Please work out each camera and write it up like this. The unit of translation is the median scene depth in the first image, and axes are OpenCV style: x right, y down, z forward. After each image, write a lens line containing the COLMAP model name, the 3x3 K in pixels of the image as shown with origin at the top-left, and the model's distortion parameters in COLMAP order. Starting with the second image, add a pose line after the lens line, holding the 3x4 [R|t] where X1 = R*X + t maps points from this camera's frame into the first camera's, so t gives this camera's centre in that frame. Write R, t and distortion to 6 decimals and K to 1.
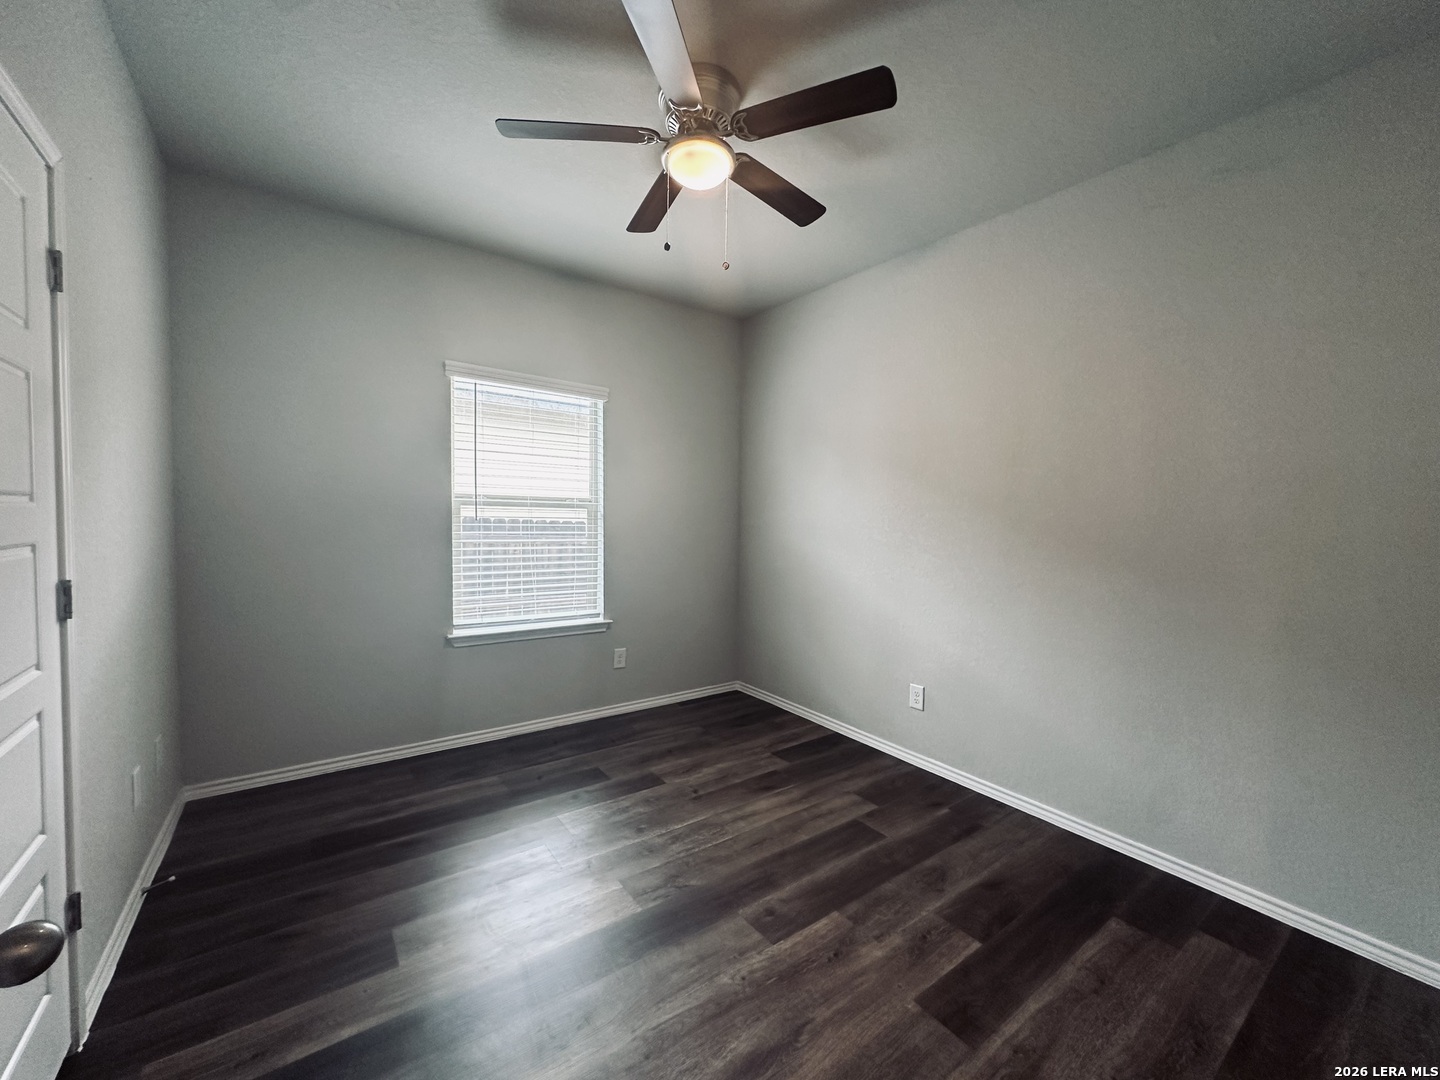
lens RADIAL K [[576.2, 0, 721.1], [0, 576.2, 541.0], [0, 0, 1]] dist [-0.001091, 0.000120]
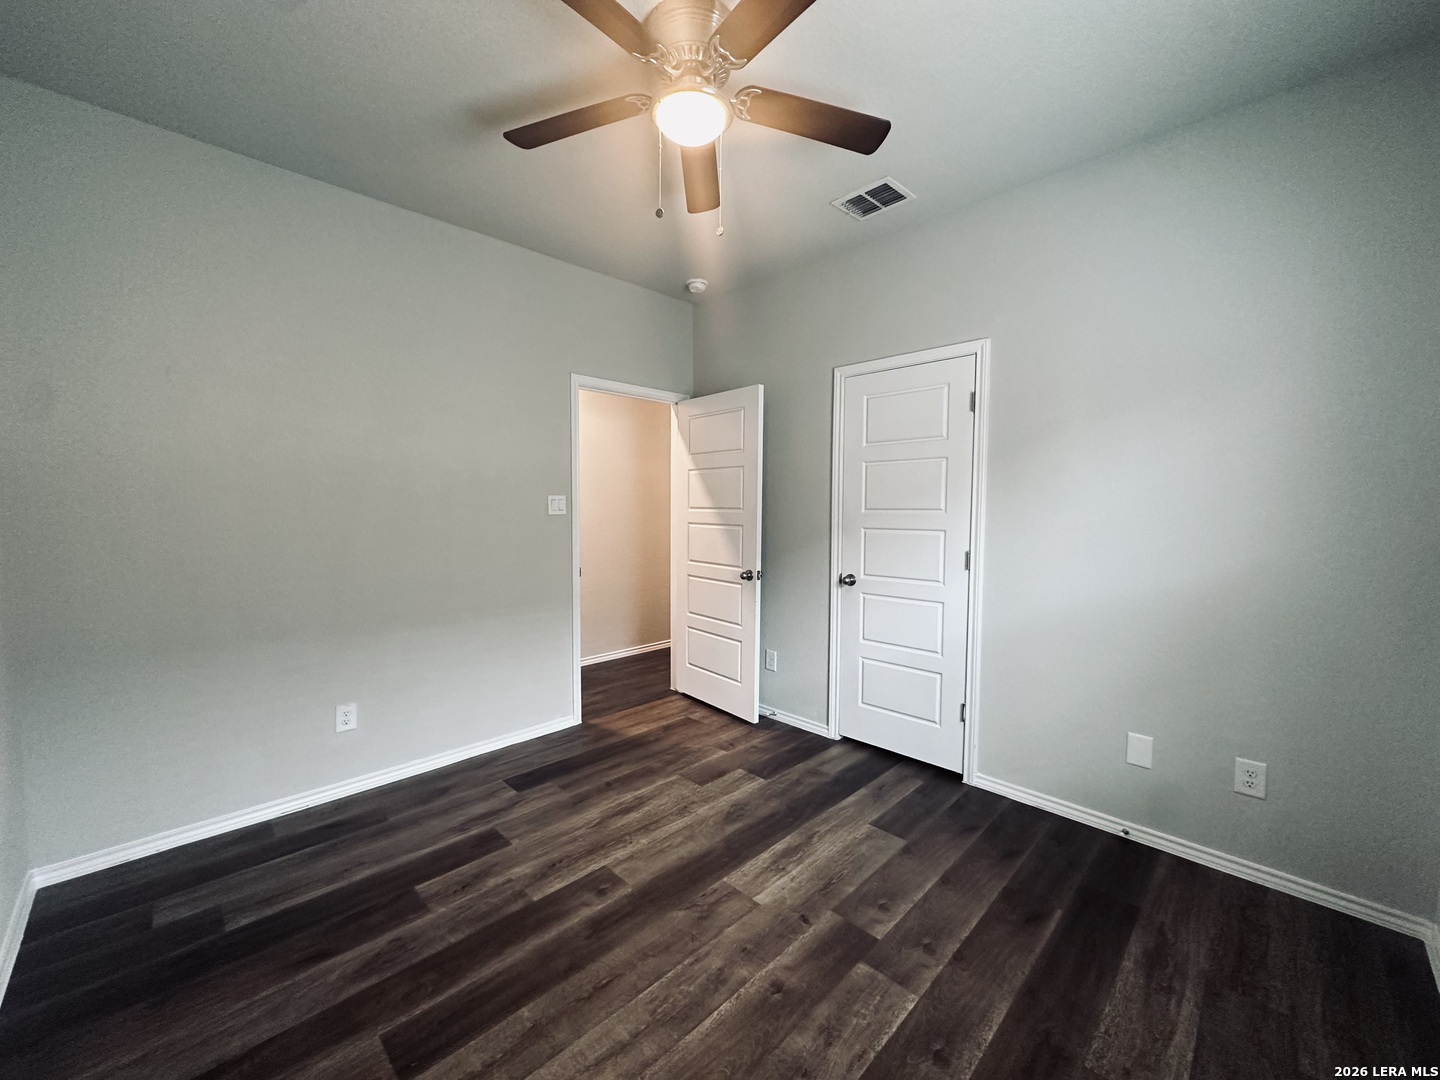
lens RADIAL K [[576.2, 0, 721.1], [0, 576.2, 541.0], [0, 0, 1]] dist [-0.001091, 0.000120]
pose [[-0.986759, -0.015078, -0.161490, 0.049472], [-0.031903, 0.994261, 0.102112, -0.100514], [0.159023, 0.105912, -0.981577, 1.973267]]
